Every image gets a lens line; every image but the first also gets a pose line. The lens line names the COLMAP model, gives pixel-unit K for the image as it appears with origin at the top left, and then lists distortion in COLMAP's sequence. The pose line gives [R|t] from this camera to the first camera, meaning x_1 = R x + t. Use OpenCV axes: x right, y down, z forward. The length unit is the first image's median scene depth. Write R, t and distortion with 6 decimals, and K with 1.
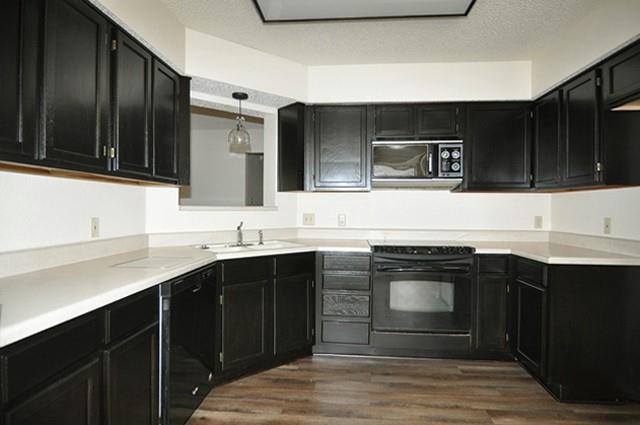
lens RADIAL K [[361.0, 0, 320.0], [0, 361.0, 212.5], [0, 0, 1]] dist [-0.017607, -0.000526]
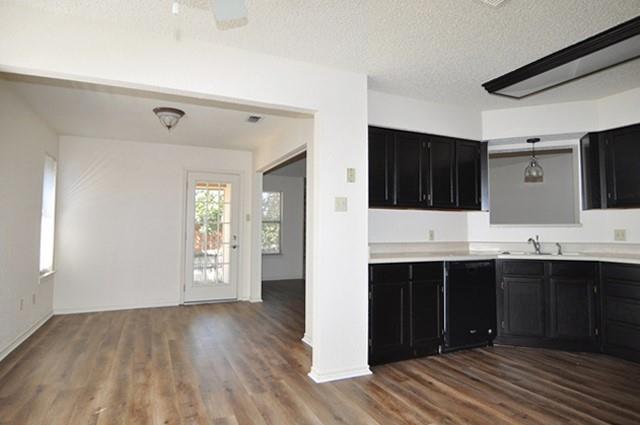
lens RADIAL K [[343.0, 0, 317.0], [0, 343.0, 213.4], [0, 0, 1]] dist [-0.007499, -0.000772]
pose [[0.483131, -0.044712, -0.874406, 0.522631], [-0.010399, 0.998332, -0.056795, 0.026926], [0.875486, 0.036533, 0.481860, -0.320060]]
